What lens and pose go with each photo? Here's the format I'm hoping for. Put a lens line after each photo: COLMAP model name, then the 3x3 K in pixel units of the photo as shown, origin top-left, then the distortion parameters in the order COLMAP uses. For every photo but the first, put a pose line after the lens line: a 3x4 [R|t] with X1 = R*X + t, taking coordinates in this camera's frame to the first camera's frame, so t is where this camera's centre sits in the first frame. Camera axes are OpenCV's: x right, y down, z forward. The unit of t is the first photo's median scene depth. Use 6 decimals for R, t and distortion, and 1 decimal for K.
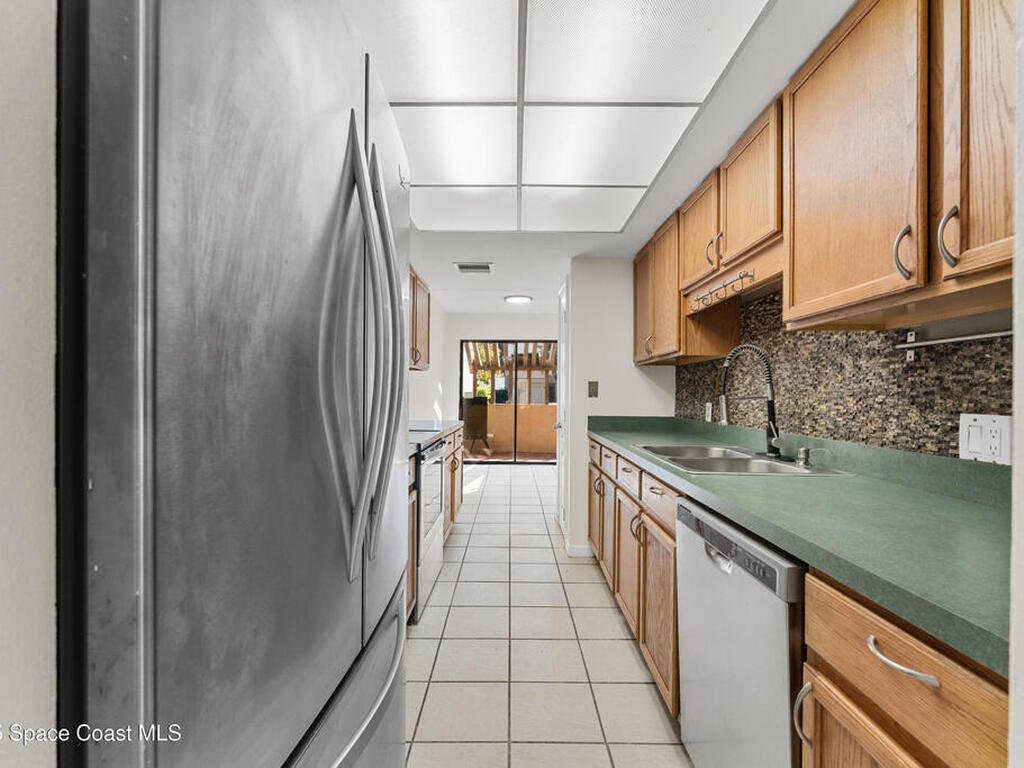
lens RADIAL K [[465.2, 0, 514.2], [0, 465.2, 385.7], [0, 0, 1]] dist [-0.010449, -0.000008]
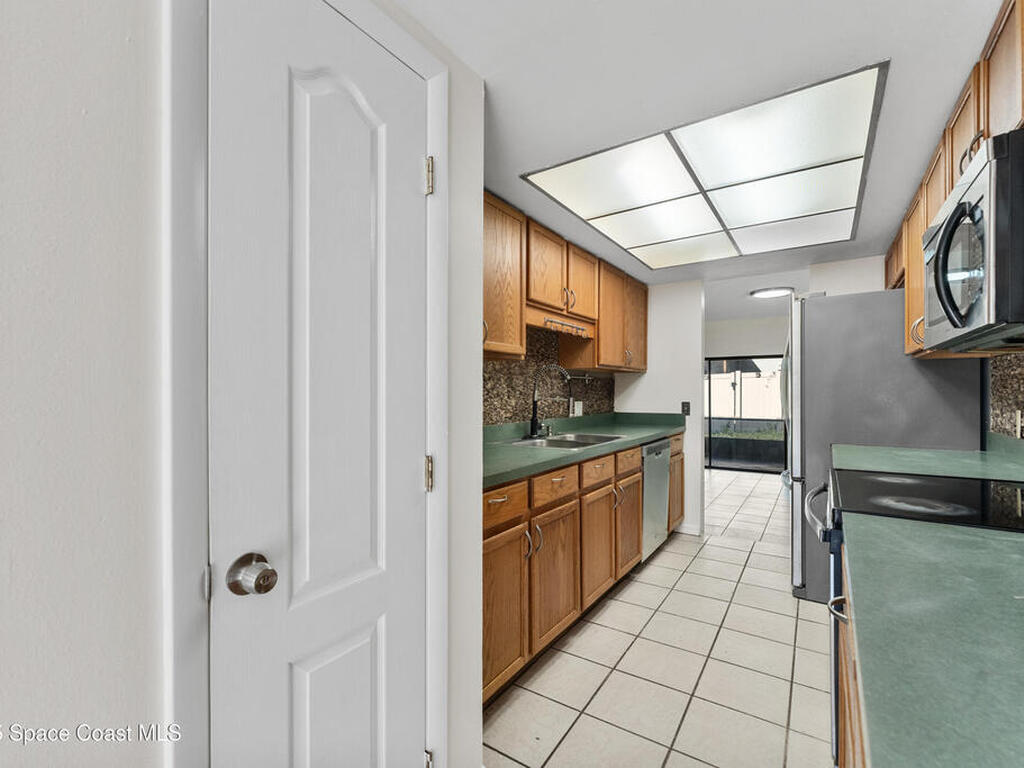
lens RADIAL K [[465.2, 0, 516.2], [0, 465.2, 391.8], [0, 0, 1]] dist [-0.010449, -0.000008]
pose [[-0.836041, -0.017855, 0.548376, -0.231620], [-0.023026, 0.999732, -0.002553, 0.007918], [-0.548184, -0.014761, -0.836228, 2.282585]]
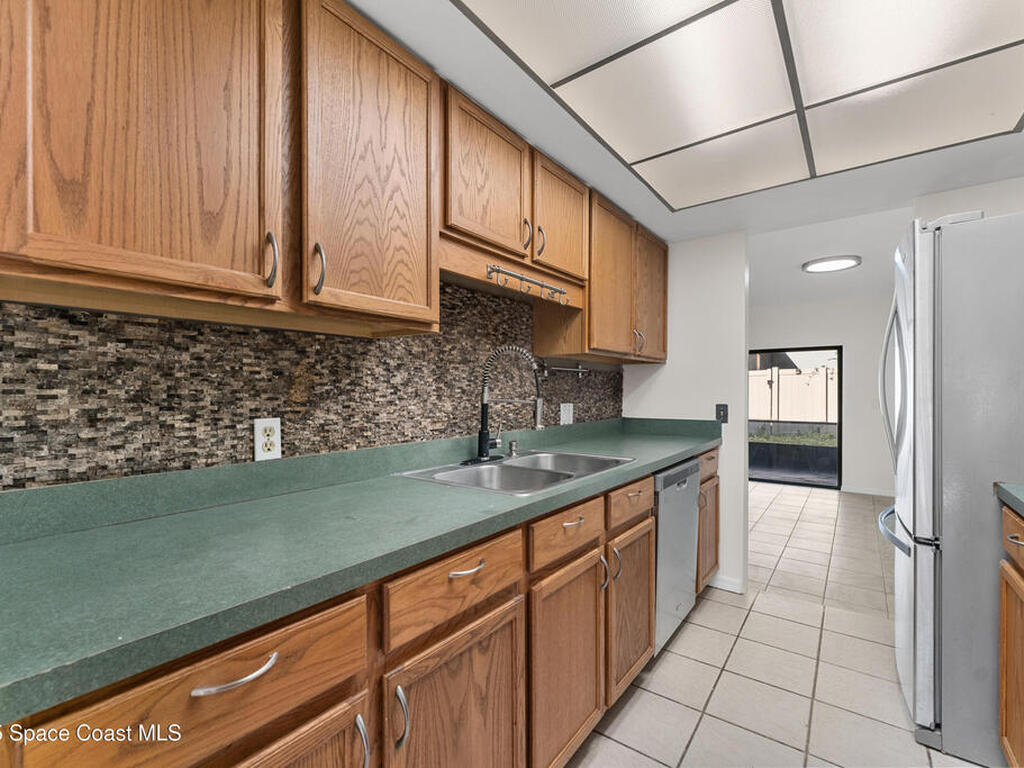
lens RADIAL K [[465.2, 0, 512.0], [0, 465.2, 390.9], [0, 0, 1]] dist [-0.010449, -0.000008]
pose [[-0.802200, -0.018459, 0.596770, -0.076036], [-0.023400, 0.999726, -0.000532, 0.004672], [-0.596597, -0.014391, -0.802412, 1.726463]]
